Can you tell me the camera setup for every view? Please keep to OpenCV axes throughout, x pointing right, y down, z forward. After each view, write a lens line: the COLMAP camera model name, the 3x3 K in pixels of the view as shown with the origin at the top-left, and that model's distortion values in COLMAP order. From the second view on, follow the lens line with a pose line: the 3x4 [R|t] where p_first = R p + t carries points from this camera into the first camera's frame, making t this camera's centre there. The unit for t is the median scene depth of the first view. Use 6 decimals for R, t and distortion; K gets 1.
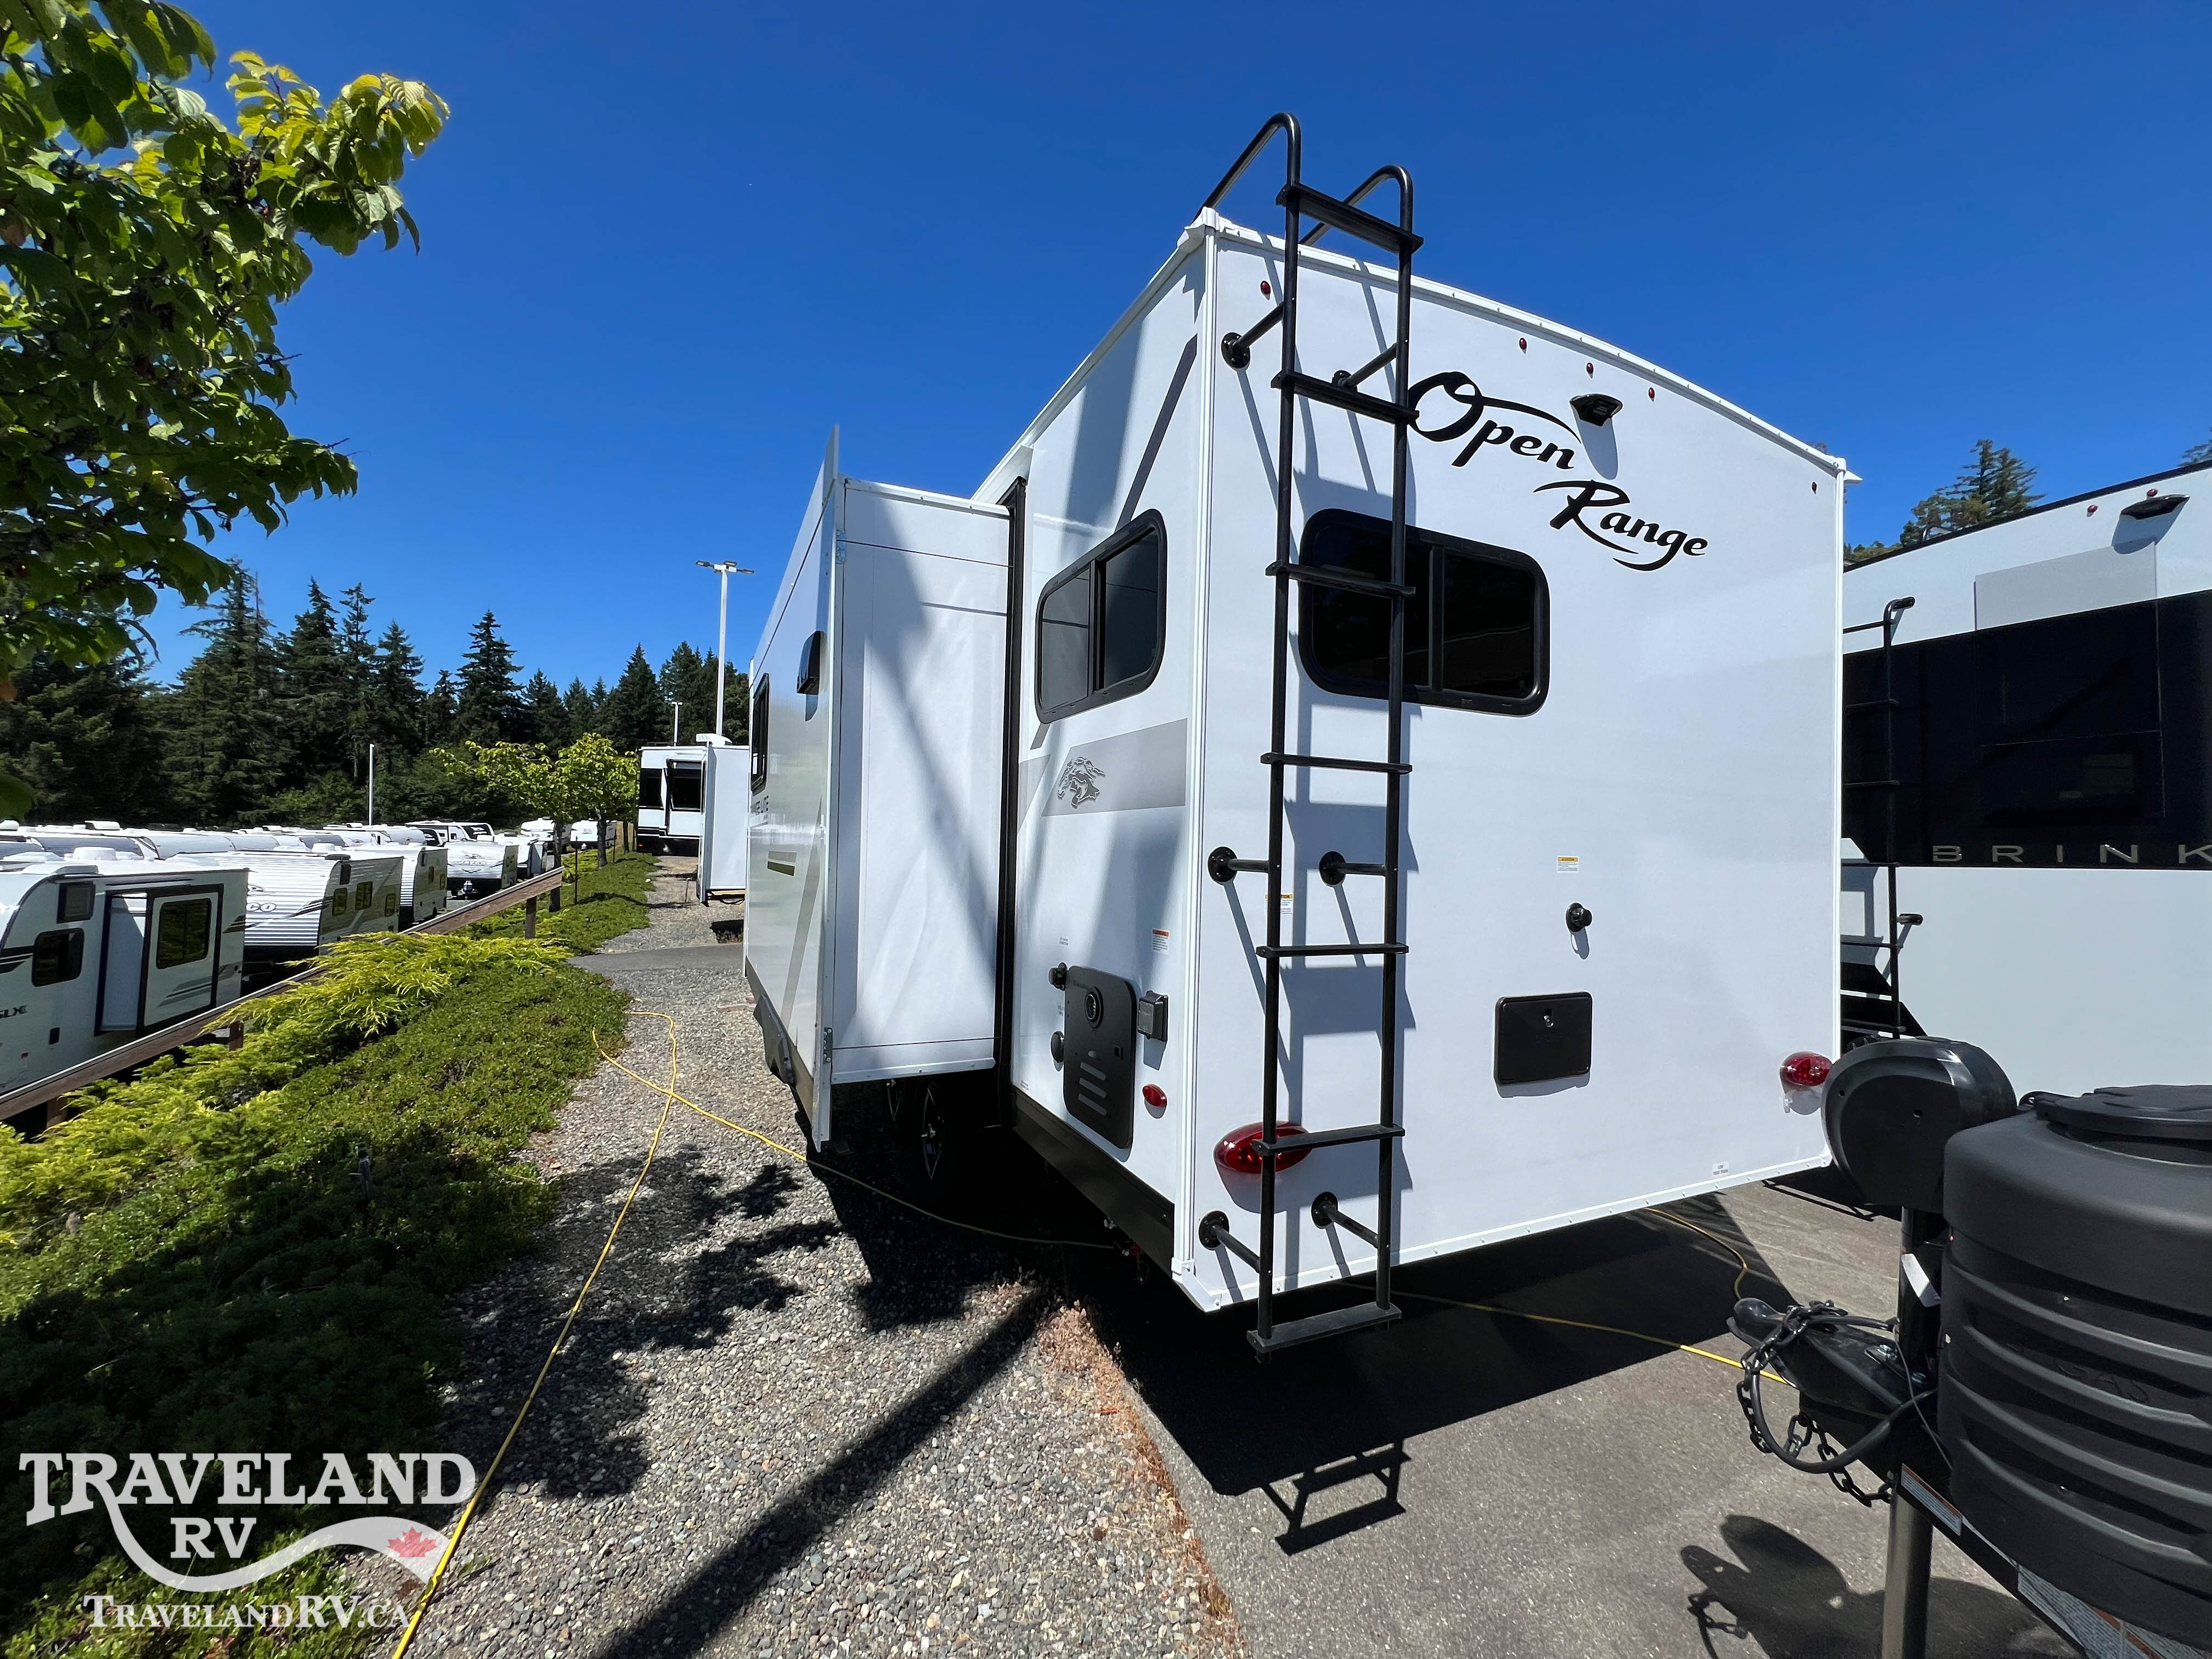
lens RADIAL K [[885.6, 0, 1106.0], [0, 885.6, 829.5], [0, 0, 1]] dist [-0.000227, 0.000012]
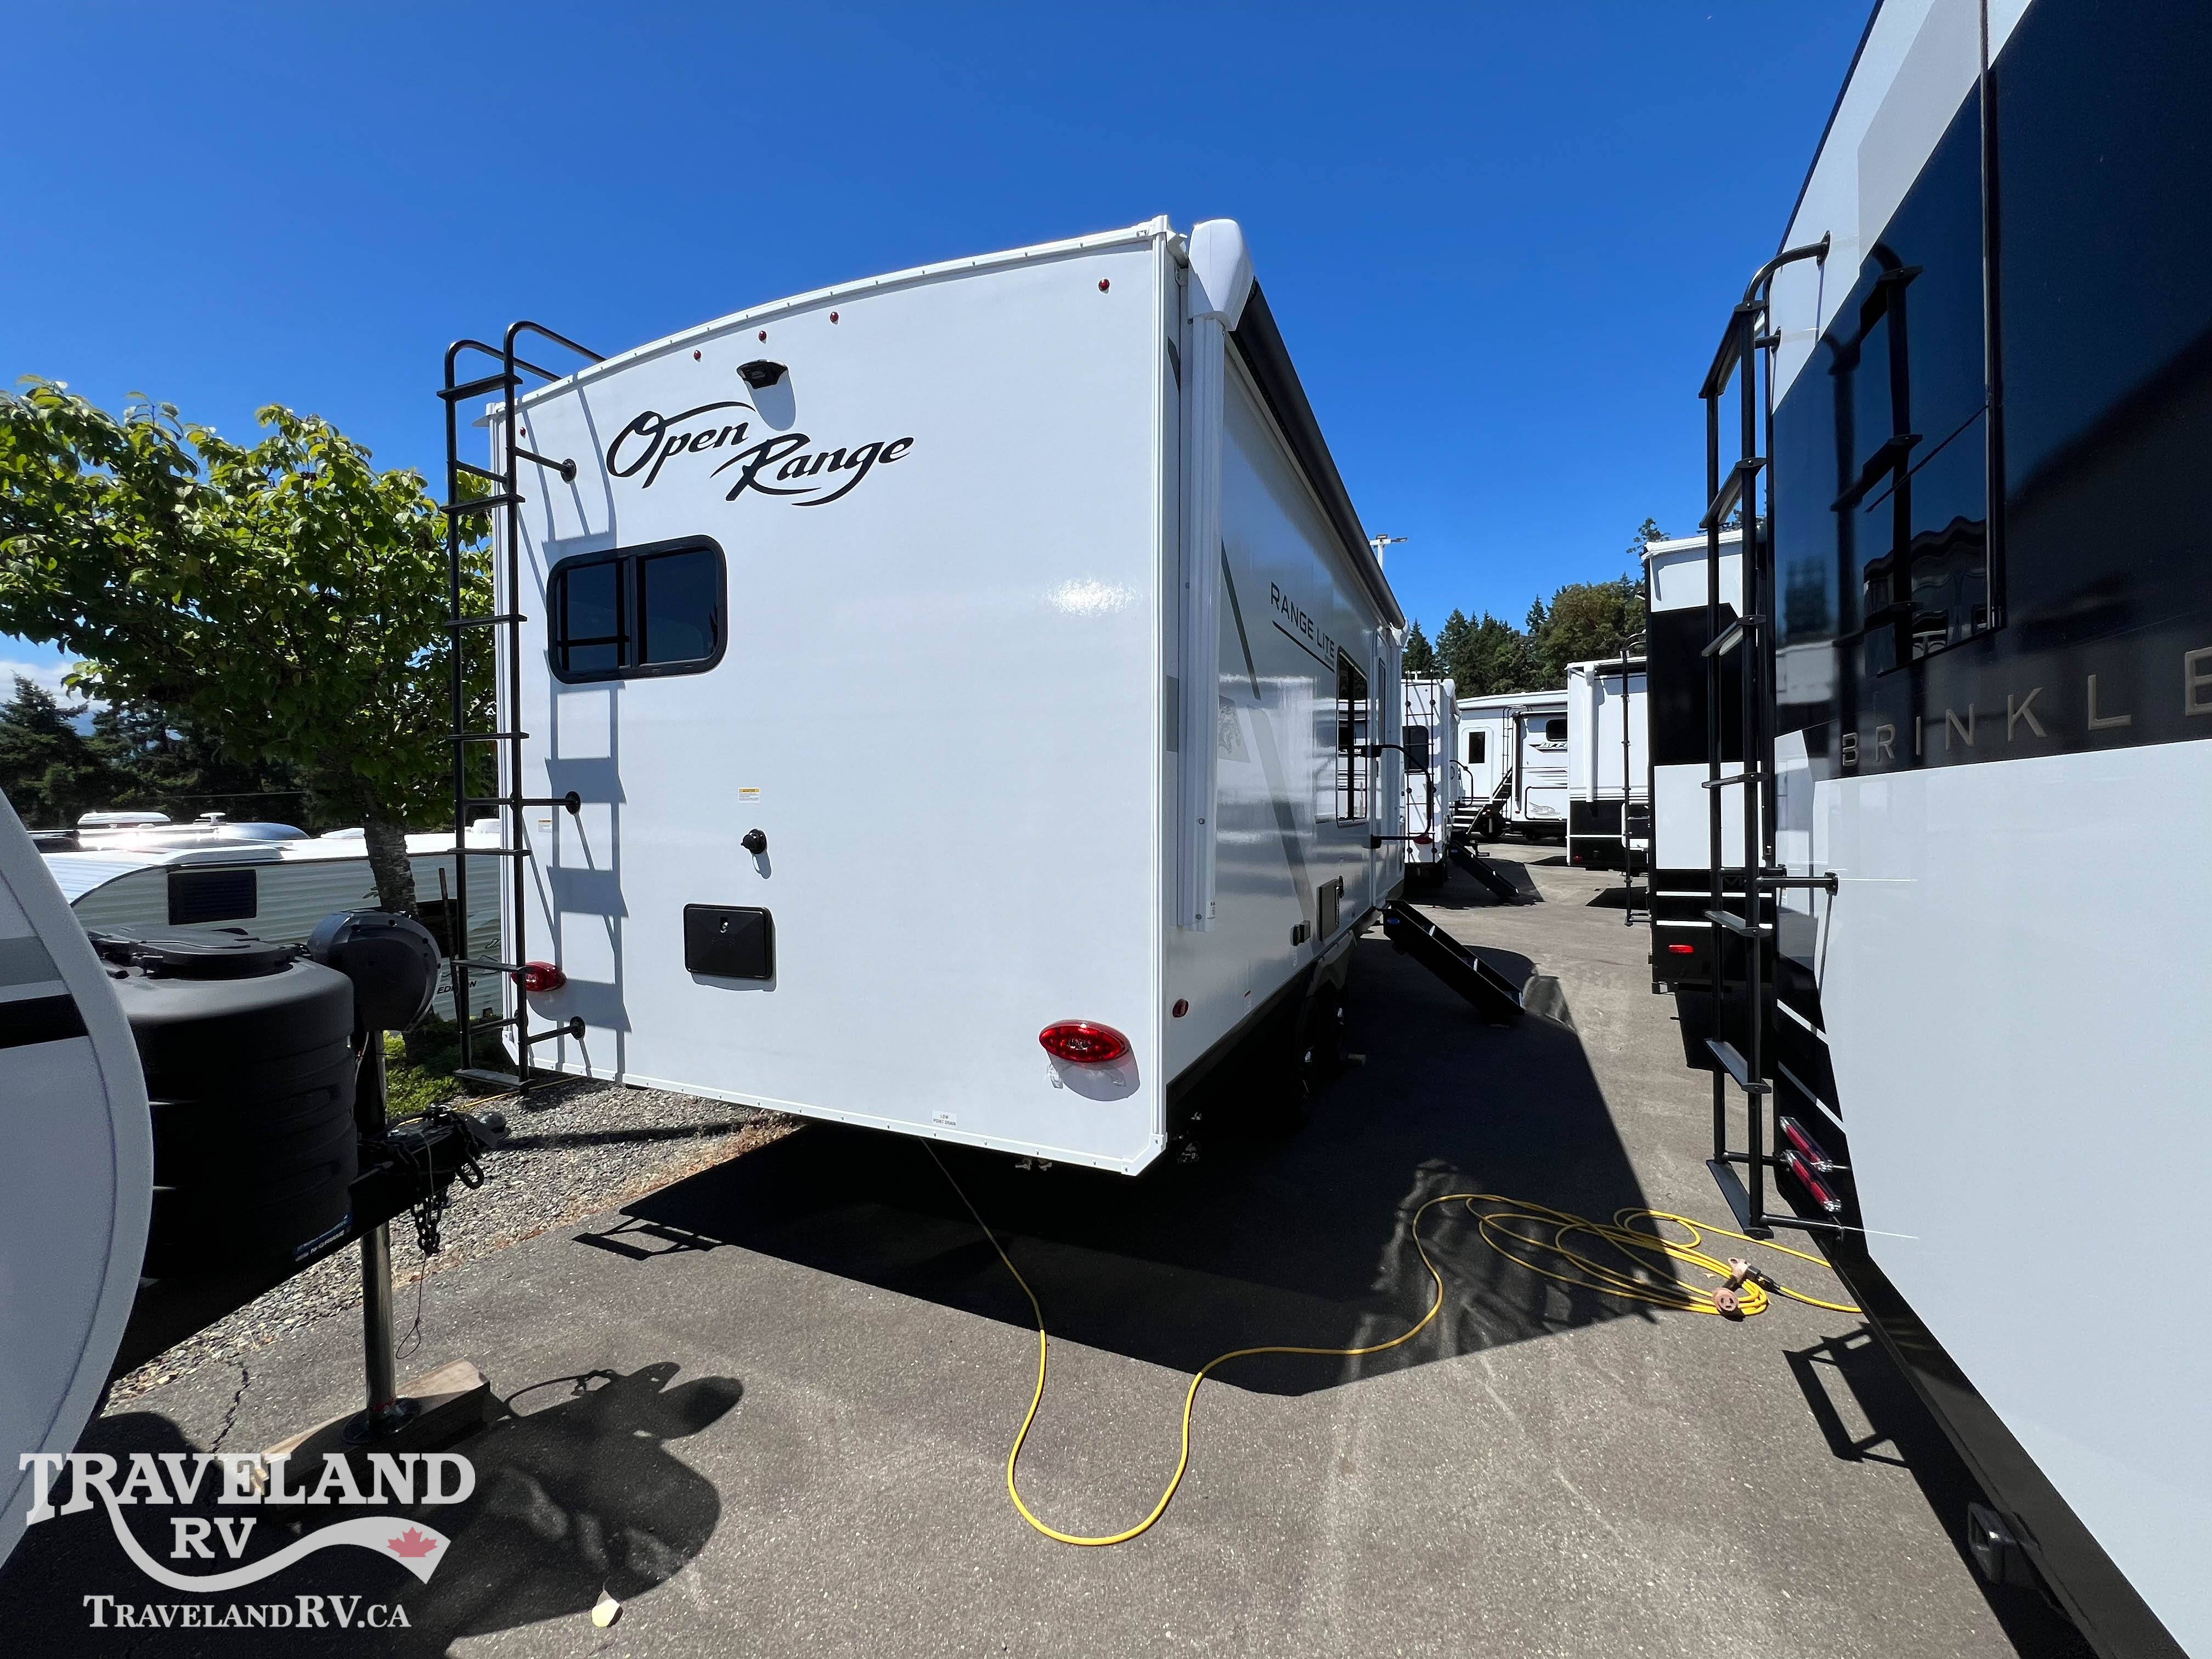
lens RADIAL K [[885.6, 0, 1106.0], [0, 885.6, 829.5], [0, 0, 1]] dist [-0.000227, 0.000012]
pose [[0.657253, -0.003617, -0.753661, 1.693660], [0.035684, 0.999016, 0.026324, 0.070928], [0.752825, -0.044195, 0.656736, 0.598911]]
